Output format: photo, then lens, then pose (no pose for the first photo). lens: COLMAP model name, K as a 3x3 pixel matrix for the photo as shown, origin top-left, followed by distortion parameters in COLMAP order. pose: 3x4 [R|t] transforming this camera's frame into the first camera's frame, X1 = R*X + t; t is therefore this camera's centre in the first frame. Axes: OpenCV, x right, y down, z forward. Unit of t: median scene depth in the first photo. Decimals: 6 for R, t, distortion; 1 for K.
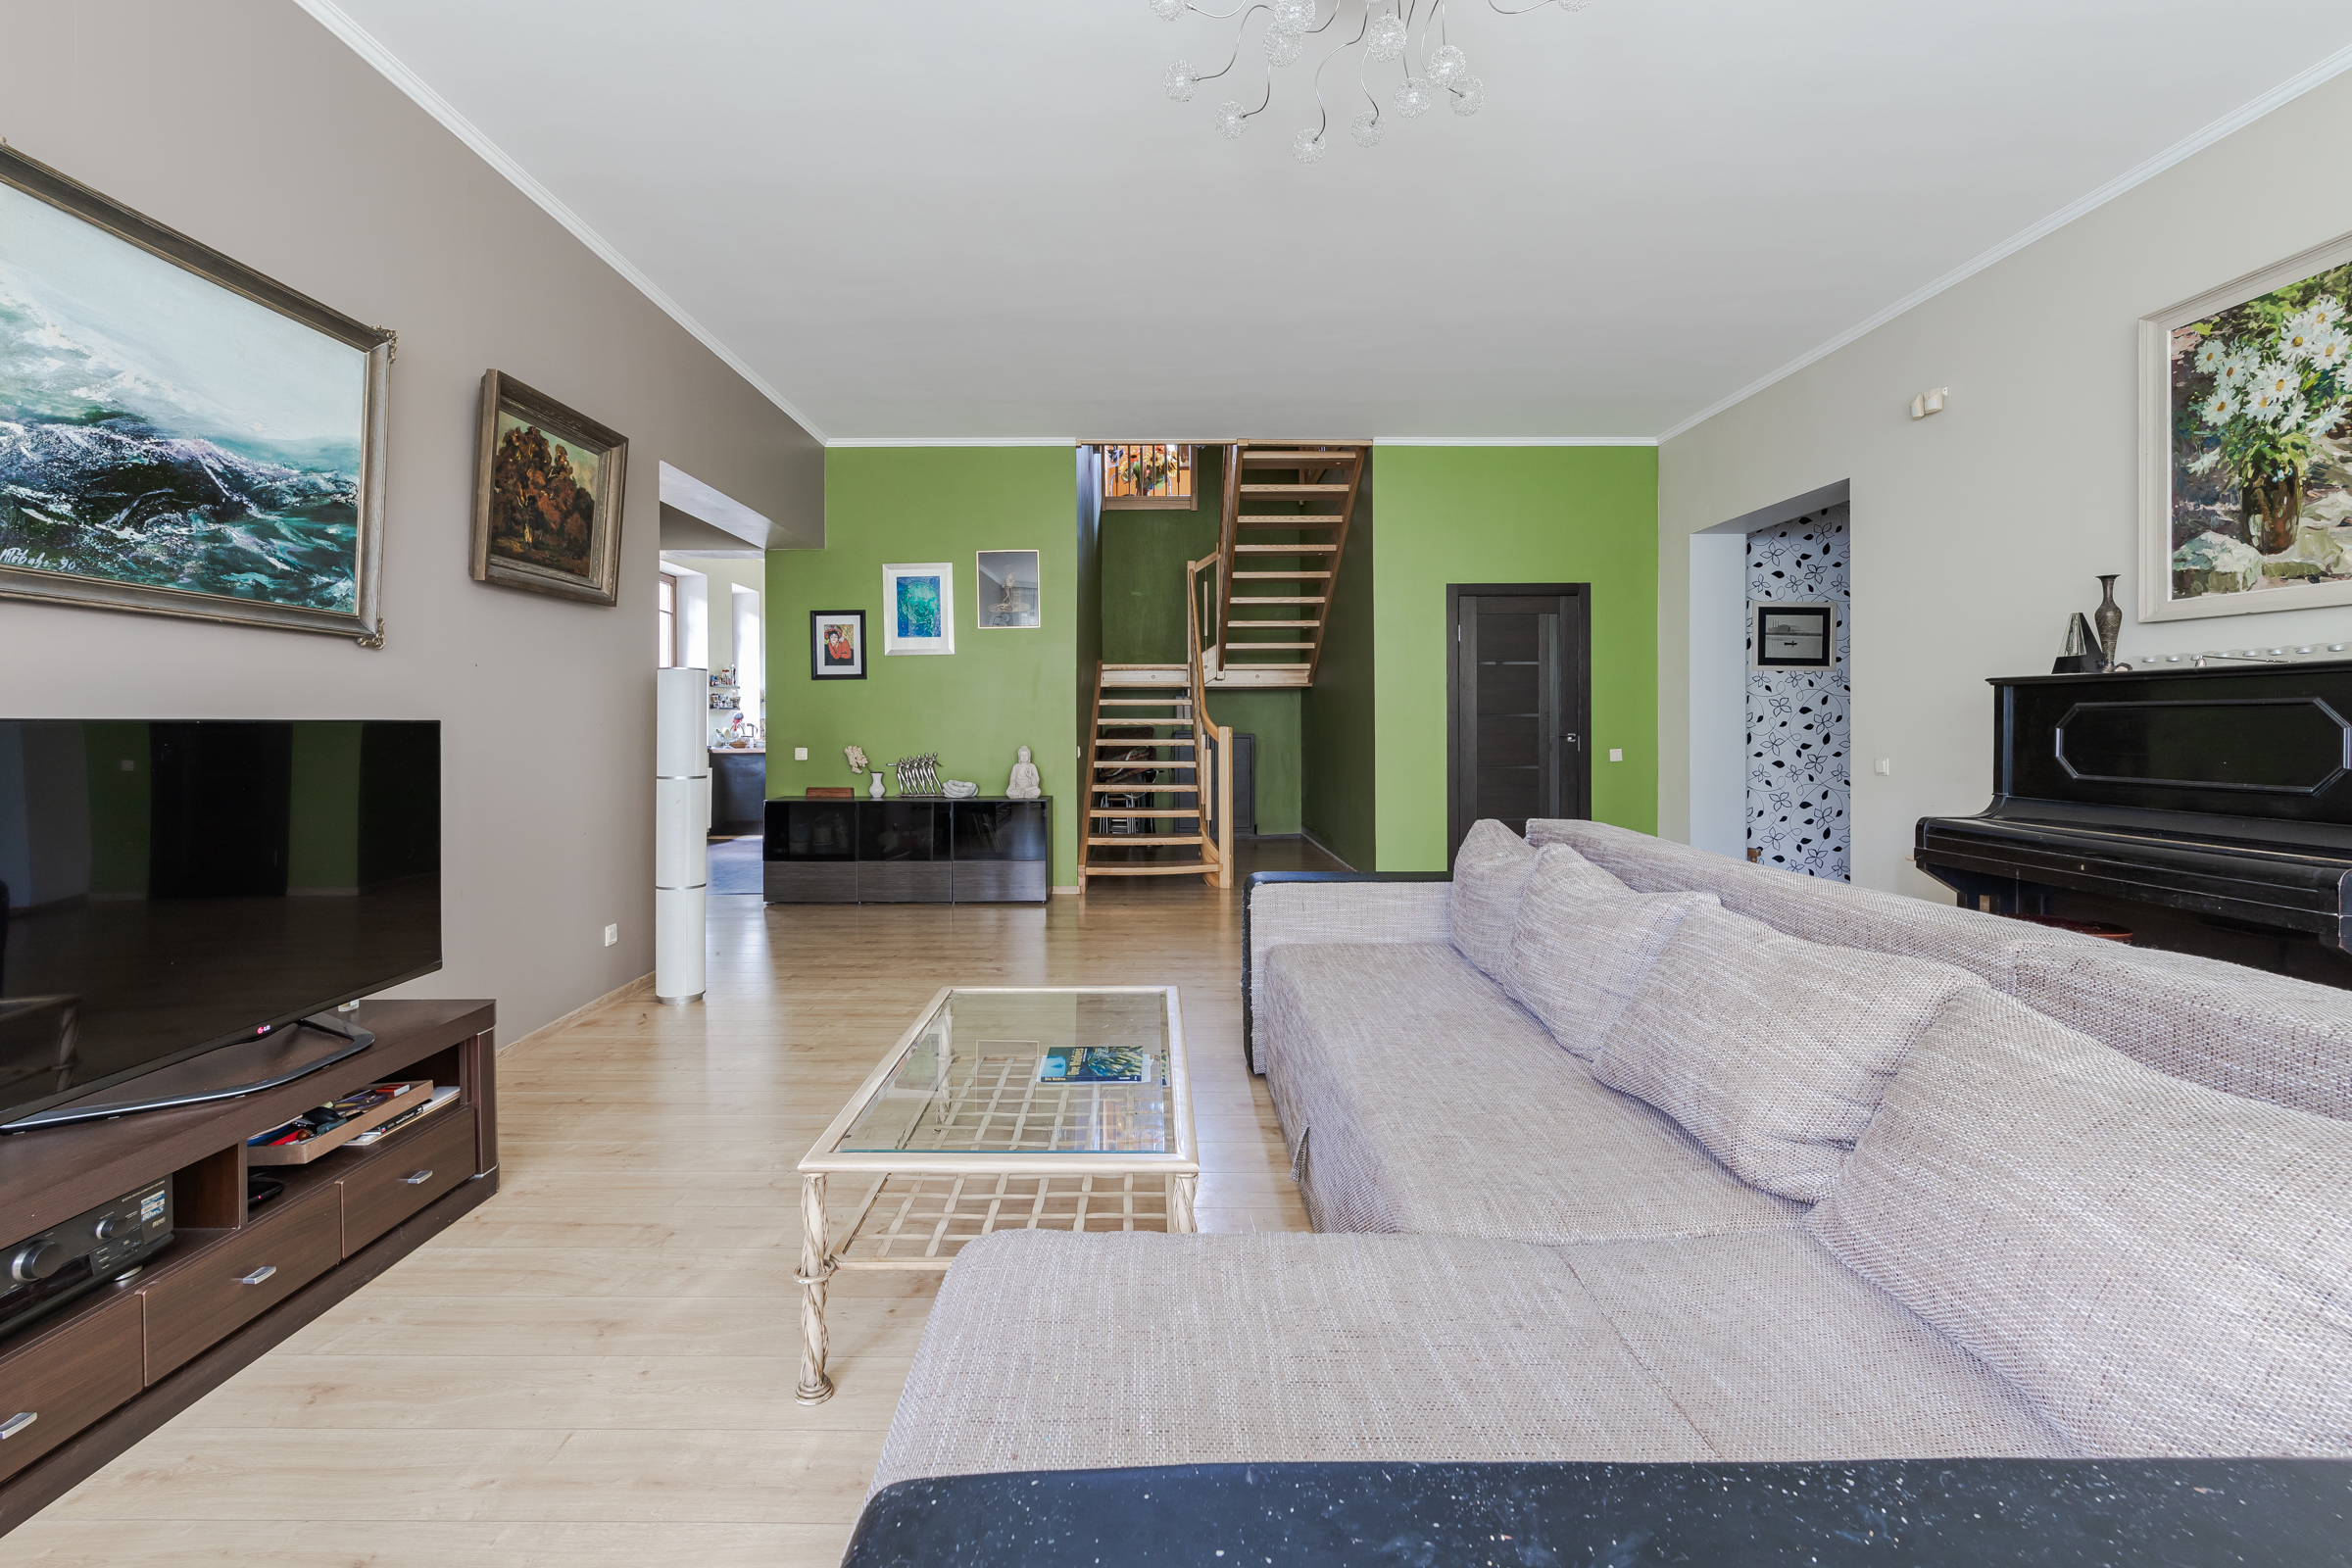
lens RADIAL K [[1021.4, 0, 1173.1], [0, 1021.4, 730.4], [0, 0, 1]] dist [-0.001471, -0.000702]
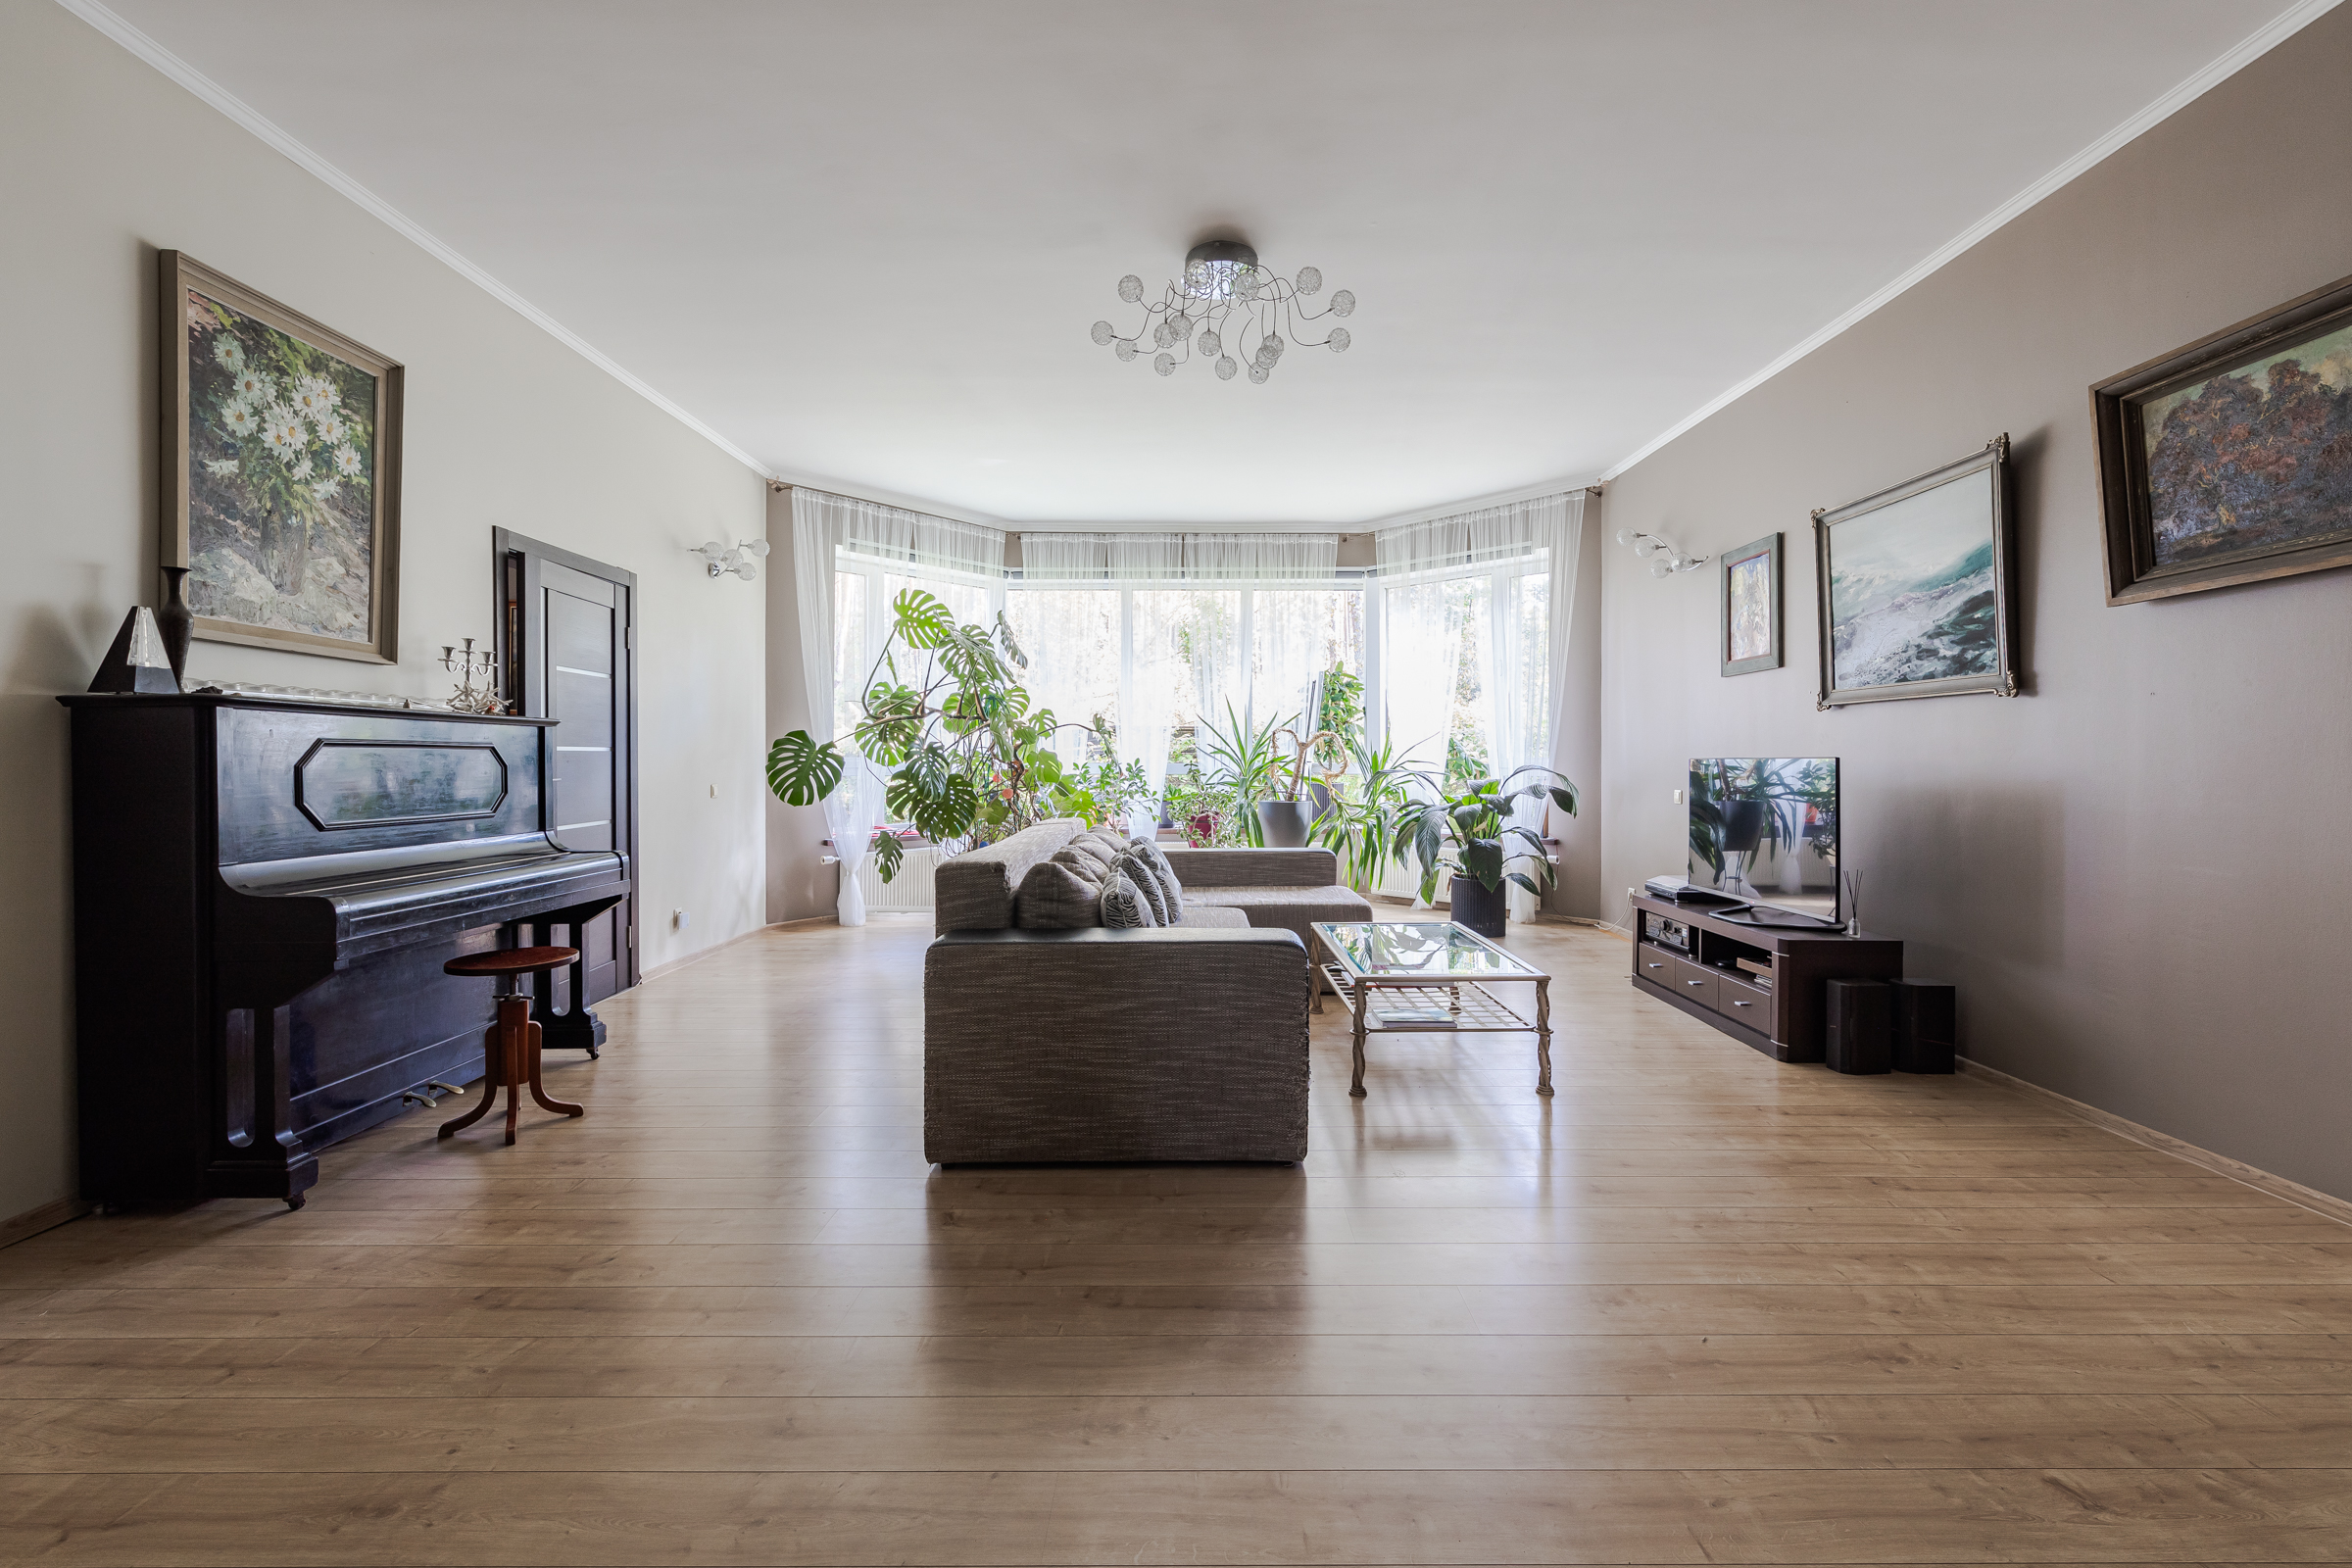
lens RADIAL K [[1021.4, 0, 1179.6], [0, 1021.4, 768.2], [0, 0, 1]] dist [-0.001471, -0.000702]
pose [[-0.999749, 0.001105, 0.022397, 0.165388], [0.001410, 0.999906, 0.013617, -0.011878], [-0.022380, 0.013645, -0.999656, 1.981633]]
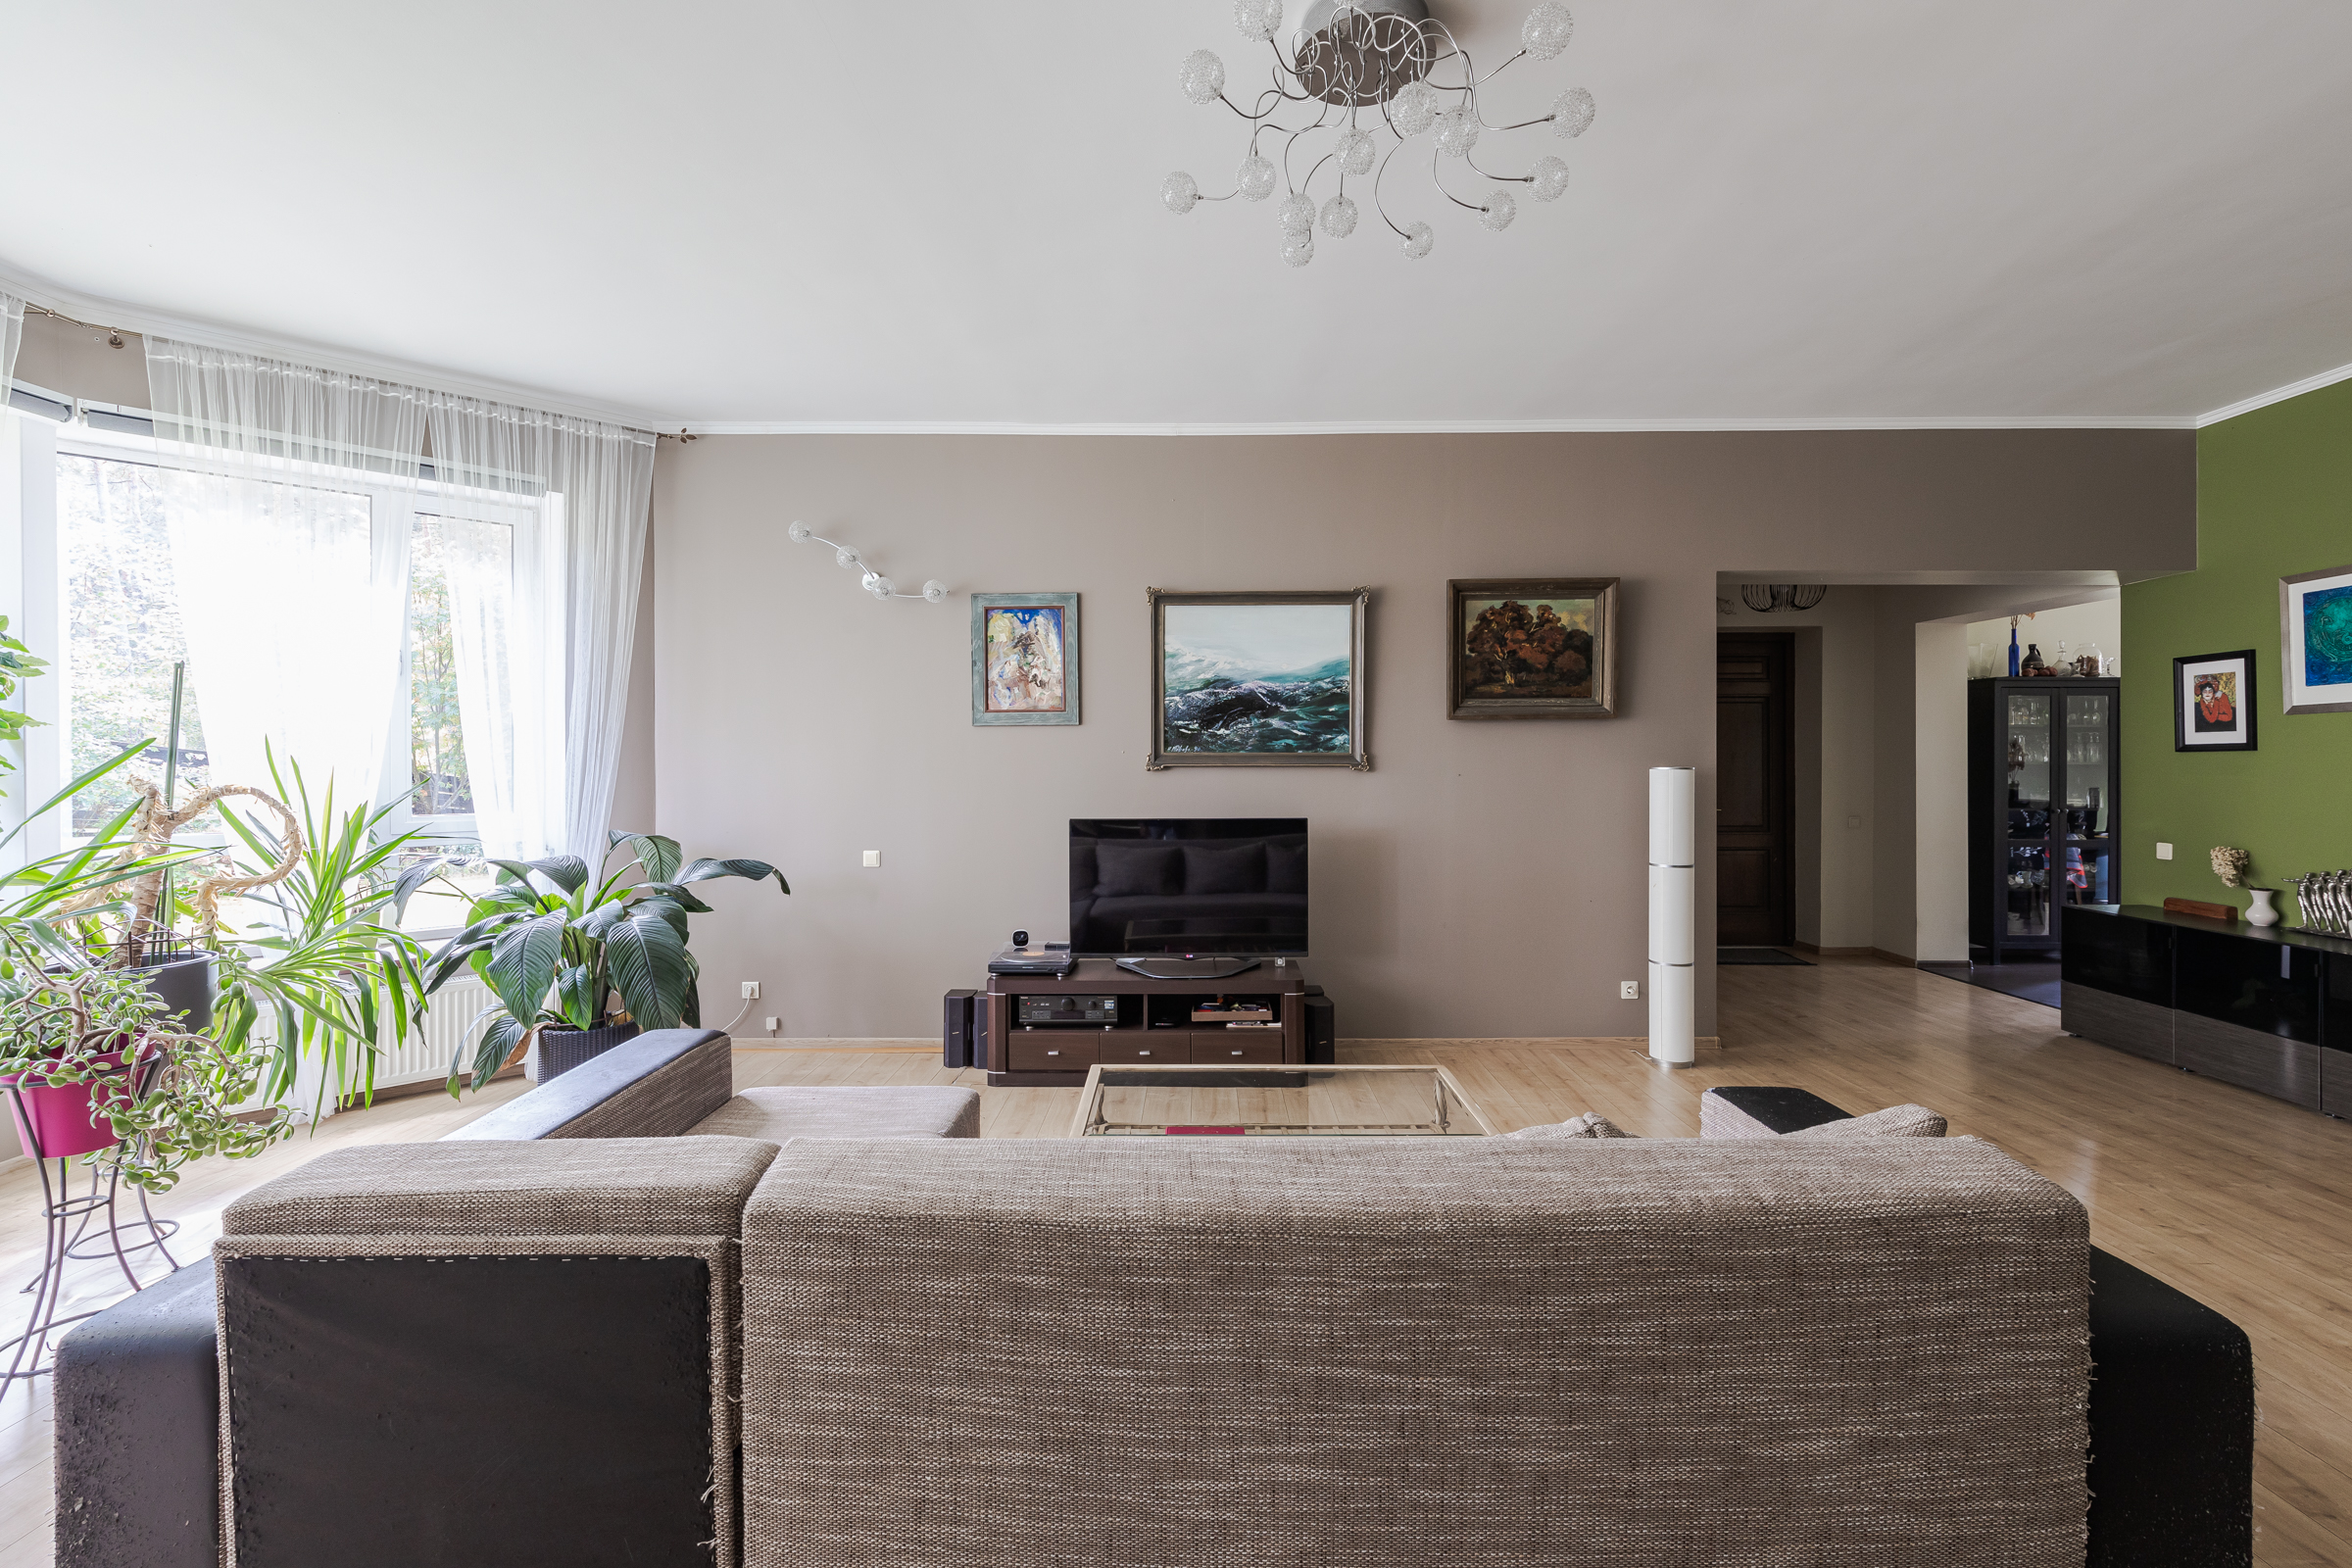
lens RADIAL K [[1021.4, 0, 1180.6], [0, 1021.4, 761.5], [0, 0, 1]] dist [-0.001471, -0.000702]
pose [[-0.023115, 0.011329, -0.999669, 0.850158], [-0.004957, 0.999922, 0.011446, -0.101769], [0.999721, 0.005220, -0.023057, 0.644653]]
